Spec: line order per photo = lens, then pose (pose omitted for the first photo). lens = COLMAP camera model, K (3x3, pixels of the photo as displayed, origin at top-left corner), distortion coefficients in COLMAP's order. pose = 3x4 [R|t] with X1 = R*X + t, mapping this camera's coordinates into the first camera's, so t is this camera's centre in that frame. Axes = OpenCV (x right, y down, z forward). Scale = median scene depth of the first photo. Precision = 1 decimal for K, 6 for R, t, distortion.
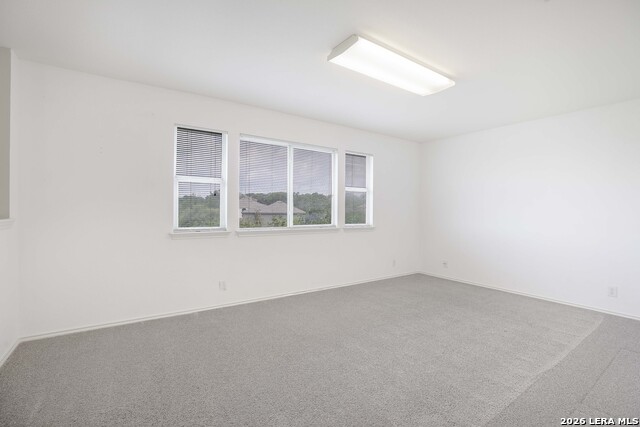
lens RADIAL K [[291.6, 0, 318.0], [0, 291.6, 212.8], [0, 0, 1]] dist [-0.028983, 0.001017]
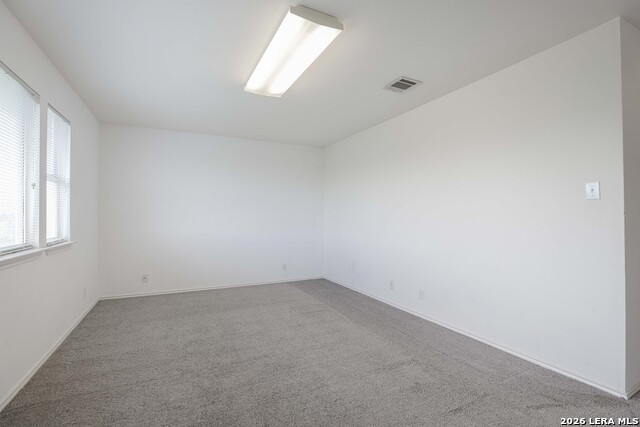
lens RADIAL K [[291.6, 0, 318.9], [0, 291.6, 212.9], [0, 0, 1]] dist [-0.028983, 0.001017]
pose [[0.129405, -0.001409, 0.991591, -0.615928], [0.009535, 0.999955, 0.000177, -0.011707], [-0.991546, 0.009432, 0.129413, 0.766315]]
